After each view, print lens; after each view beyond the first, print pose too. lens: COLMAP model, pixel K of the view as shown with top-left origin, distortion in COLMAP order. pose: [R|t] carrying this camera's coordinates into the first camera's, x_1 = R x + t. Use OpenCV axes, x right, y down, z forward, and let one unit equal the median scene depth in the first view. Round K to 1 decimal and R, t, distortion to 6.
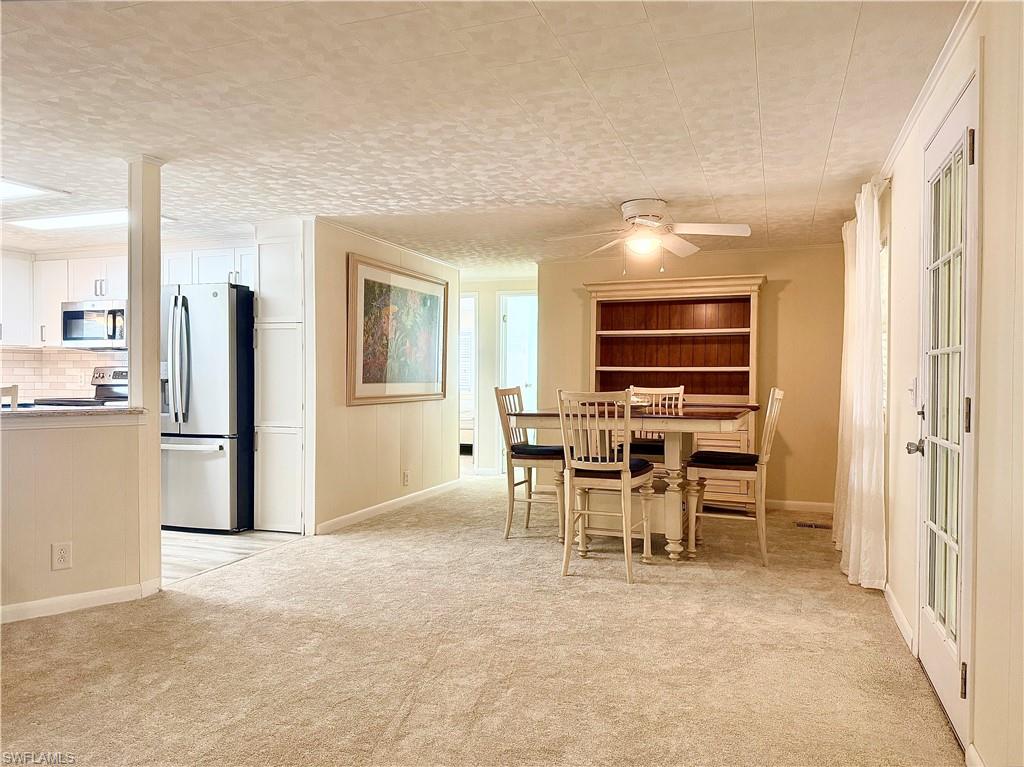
lens RADIAL K [[723.6, 0, 510.0], [0, 723.6, 385.4], [0, 0, 1]] dist [0.089760, -0.128383]
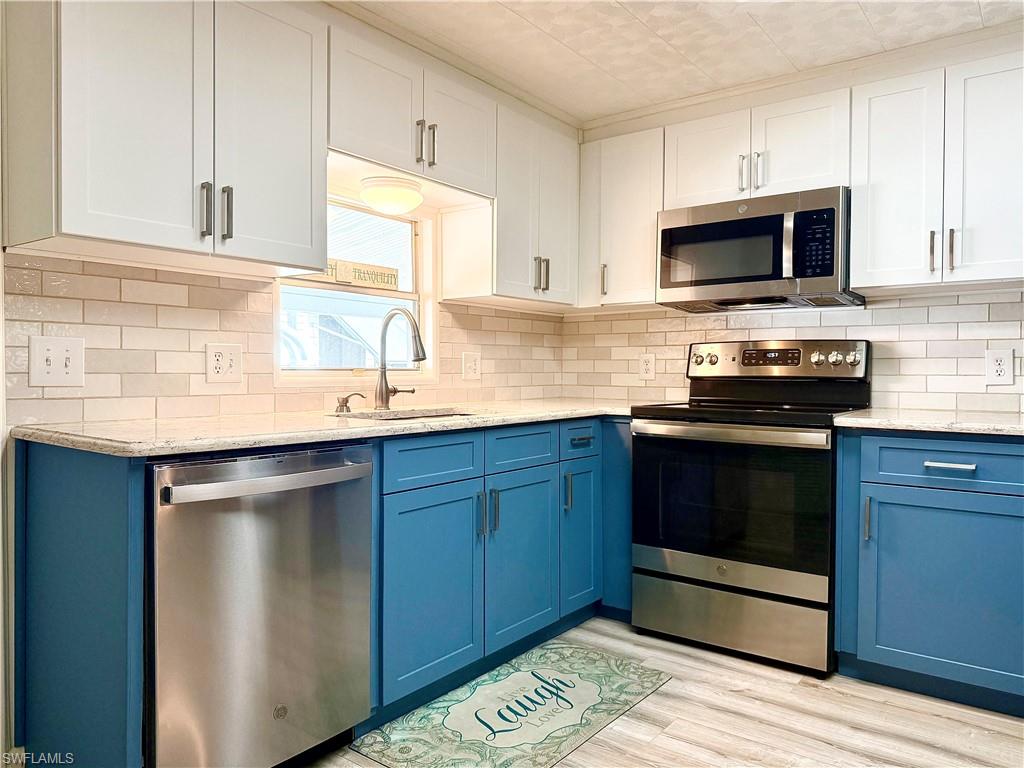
lens RADIAL K [[723.6, 0, 510.0], [0, 723.6, 385.9], [0, 0, 1]] dist [0.089760, -0.128383]
pose [[0.956039, 0.005951, -0.293179, -0.630804], [-0.003956, 0.999965, 0.007397, 0.002164], [0.293213, -0.005912, 0.956029, 0.560098]]
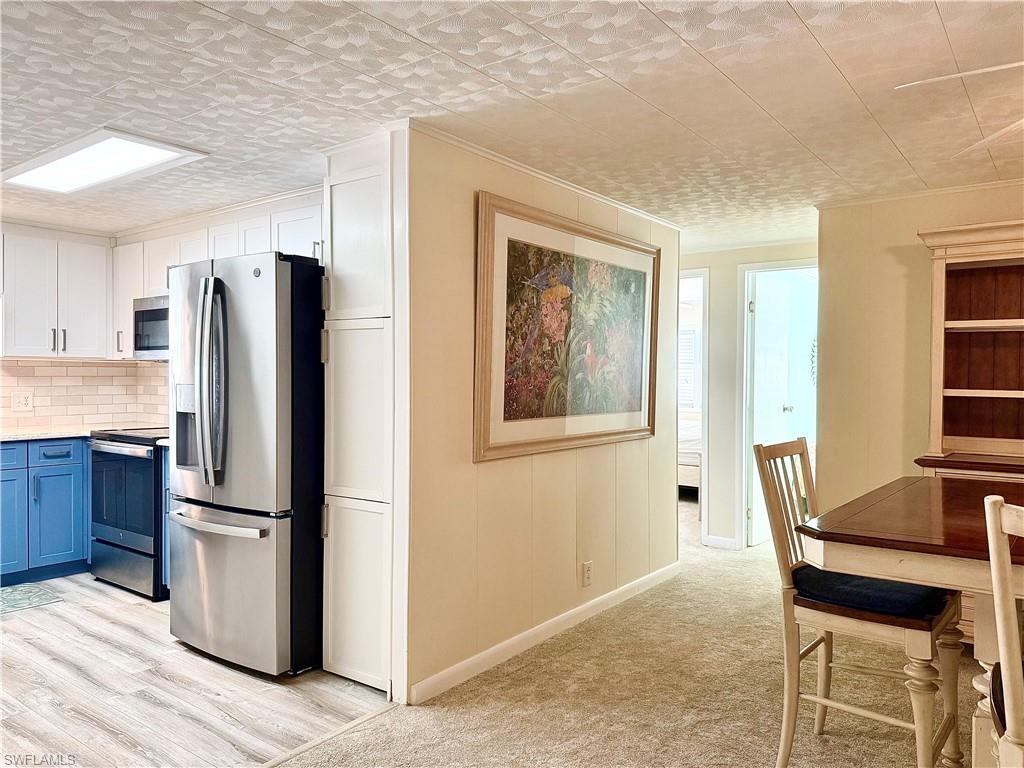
lens RADIAL K [[731.2, 0, 512.0], [0, 731.2, 384.0], [0, 0, 1]] dist [0.079588, -0.073933]
pose [[0.956895, 0.002993, -0.290419, -0.028580], [-0.003938, 0.999989, -0.002669, -0.030287], [0.290407, 0.003698, 0.956896, 0.440431]]
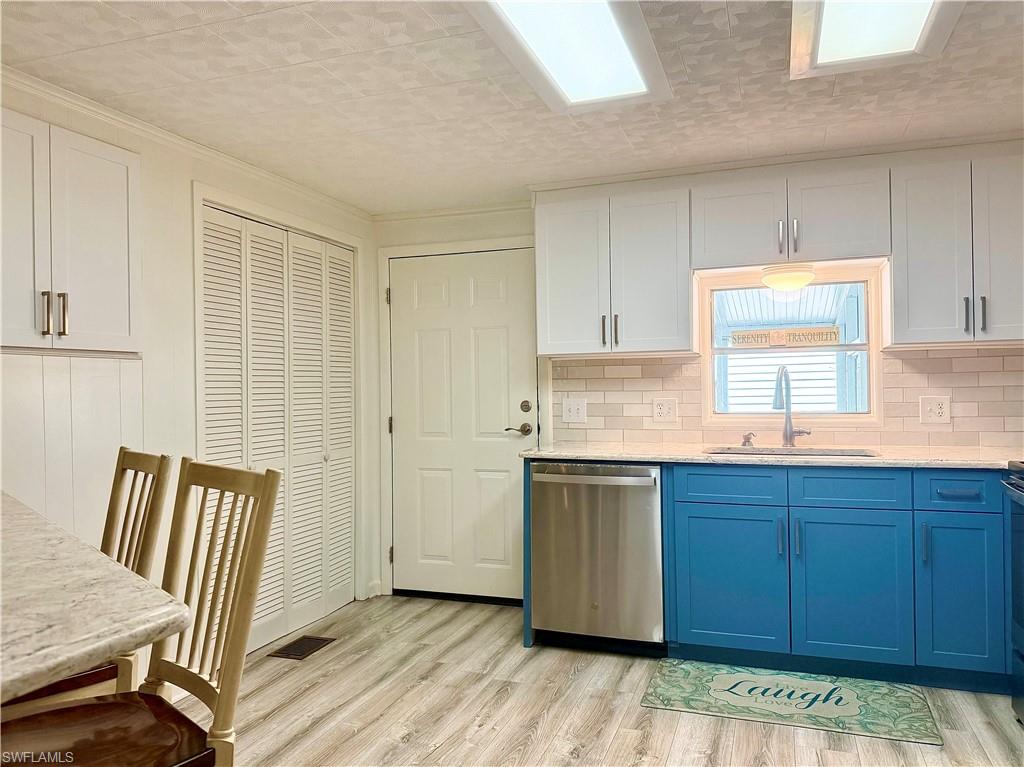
lens RADIAL K [[723.6, 0, 510.0], [0, 723.6, 385.4], [0, 0, 1]] dist [0.089760, -0.128383]
pose [[0.028977, -0.007349, -0.999553, -0.243779], [0.000909, 0.999973, -0.007326, -0.025132], [0.999580, -0.000697, 0.028983, 0.749982]]
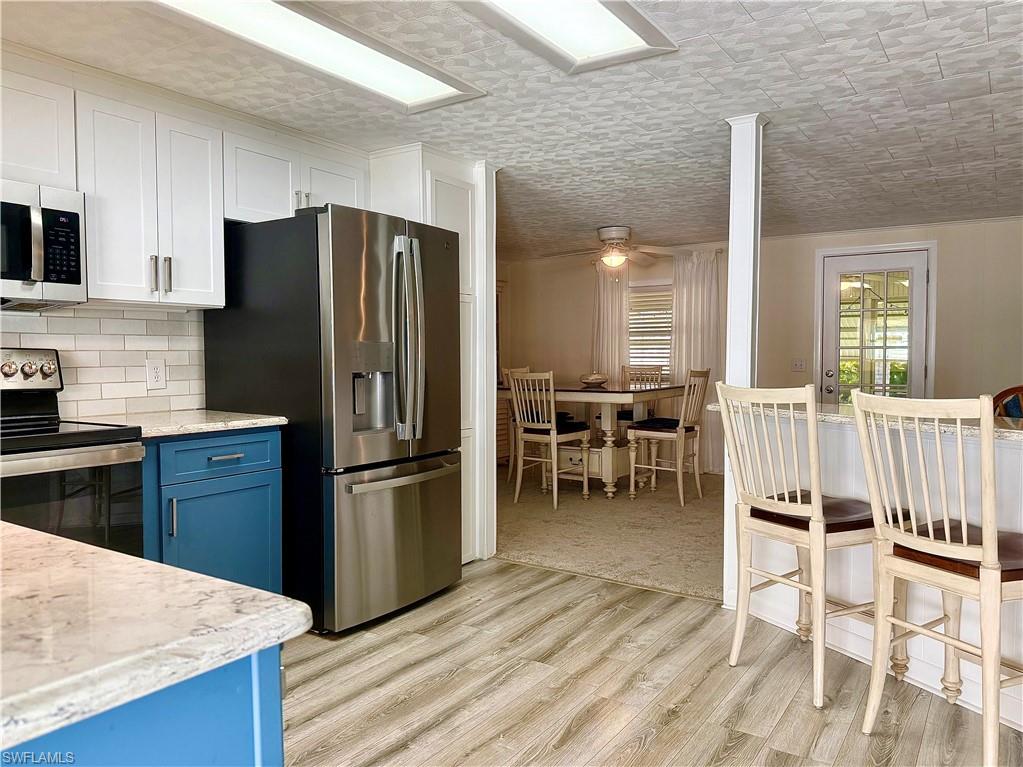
lens RADIAL K [[722.9, 0, 509.5], [0, 722.9, 385.4], [0, 0, 1]] dist [0.089760, -0.128383]
pose [[0.242904, -0.050342, 0.968743, -0.945484], [0.016227, 0.998724, 0.047831, -0.021296], [-0.969914, 0.004101, 0.243411, 0.705535]]
